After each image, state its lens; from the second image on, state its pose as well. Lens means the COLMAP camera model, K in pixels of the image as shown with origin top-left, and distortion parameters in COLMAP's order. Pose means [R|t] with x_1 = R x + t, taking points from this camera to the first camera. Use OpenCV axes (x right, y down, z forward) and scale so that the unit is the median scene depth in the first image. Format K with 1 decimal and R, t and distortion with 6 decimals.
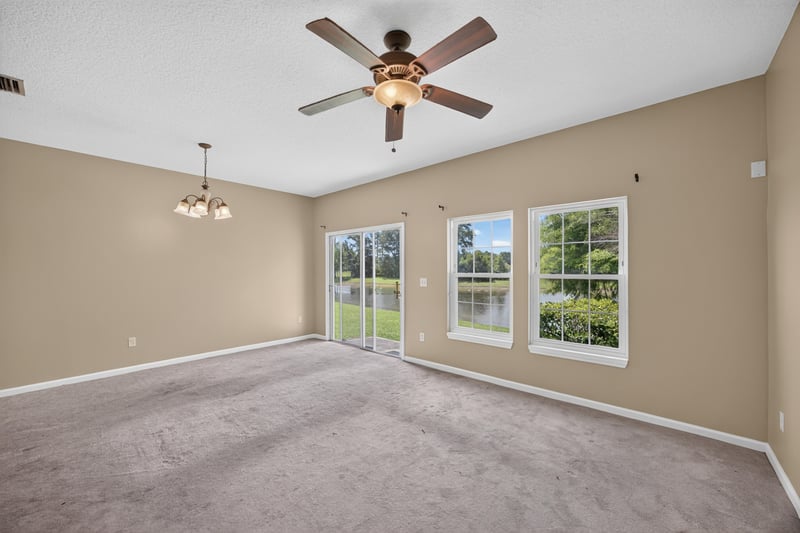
lens RADIAL K [[315.2, 0, 404.5], [0, 315.2, 267.2], [0, 0, 1]] dist [-0.001062, 0.000005]
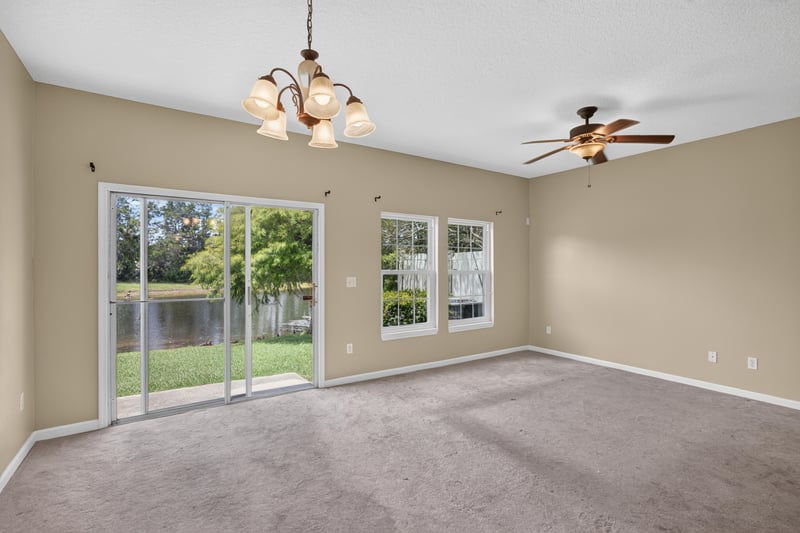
lens RADIAL K [[383.7, 0, 397.2], [0, 383.7, 258.0], [0, 0, 1]] dist [-0.001802, -0.000076]
pose [[0.253936, 0.023803, 0.966928, -1.158858], [-0.008542, 0.999713, -0.022367, 0.008737], [-0.967183, -0.002580, 0.254066, 0.821615]]
